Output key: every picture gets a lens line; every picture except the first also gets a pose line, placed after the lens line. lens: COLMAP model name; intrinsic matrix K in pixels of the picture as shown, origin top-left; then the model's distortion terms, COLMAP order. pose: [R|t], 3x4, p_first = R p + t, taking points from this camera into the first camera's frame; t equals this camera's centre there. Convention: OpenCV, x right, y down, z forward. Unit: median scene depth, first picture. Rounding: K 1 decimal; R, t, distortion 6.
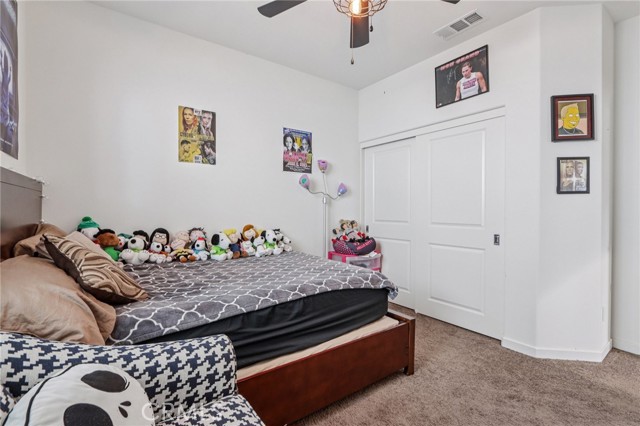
lens RADIAL K [[297.4, 0, 322.1], [0, 297.4, 210.3], [0, 0, 1]] dist [-0.011690, 0.000655]
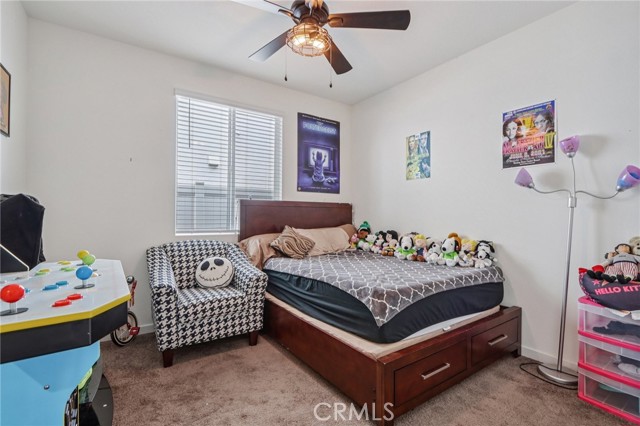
lens RADIAL K [[297.4, 0, 322.3], [0, 297.4, 215.1], [0, 0, 1]] dist [-0.011690, 0.000655]
pose [[-0.028958, -0.010422, -0.999526, 0.774766], [-0.008514, 0.999912, -0.010179, 0.004368], [0.999544, 0.008215, -0.029044, 0.631512]]
